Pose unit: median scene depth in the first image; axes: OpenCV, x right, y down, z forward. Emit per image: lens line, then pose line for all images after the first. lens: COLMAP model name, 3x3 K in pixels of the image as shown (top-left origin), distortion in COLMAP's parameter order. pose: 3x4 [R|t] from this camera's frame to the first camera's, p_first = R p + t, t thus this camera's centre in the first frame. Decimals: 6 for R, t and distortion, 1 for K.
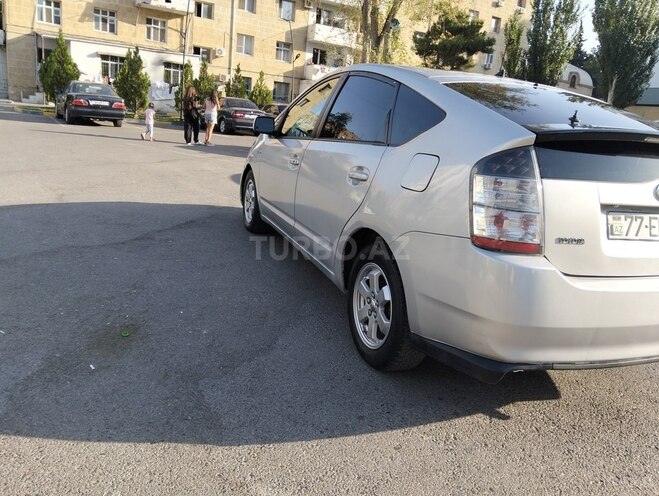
lens RADIAL K [[522.1, 0, 329.5], [0, 522.1, 248.0], [0, 0, 1]] dist [0.002347, -0.033310]
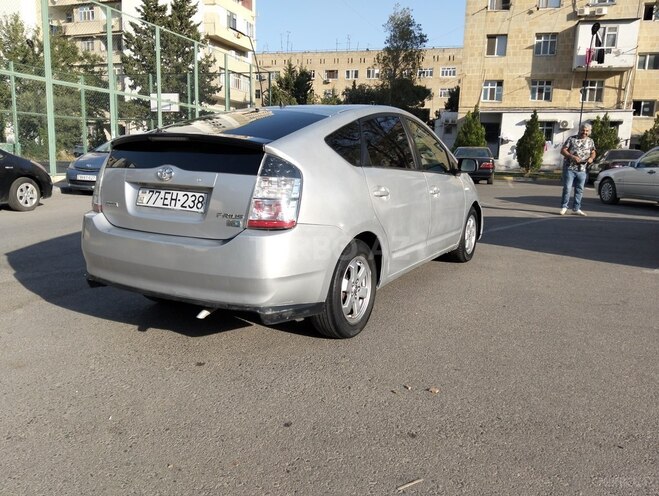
lens RADIAL K [[522.1, 0, 329.5], [0, 522.1, 248.0], [0, 0, 1]] dist [0.002347, -0.033310]
pose [[0.641164, 0.054549, -0.765463, 0.169013], [-0.147942, 0.987546, -0.053543, 0.008591], [0.753008, 0.147575, 0.641249, 0.037189]]
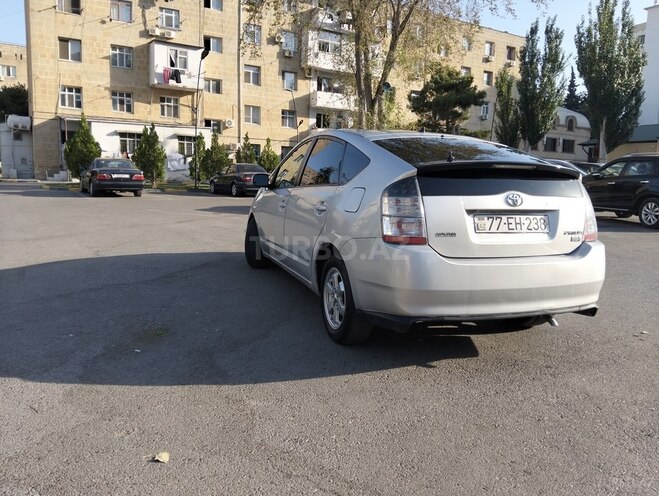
lens RADIAL K [[516.3, 0, 329.5], [0, 516.3, 248.0], [0, 0, 1]] dist [0.069265, -0.139054]
pose [[0.997471, -0.065631, -0.027279, 0.012016], [0.062299, 0.992097, -0.108915, 0.013301], [0.034211, 0.106940, 0.993677, -0.041018]]
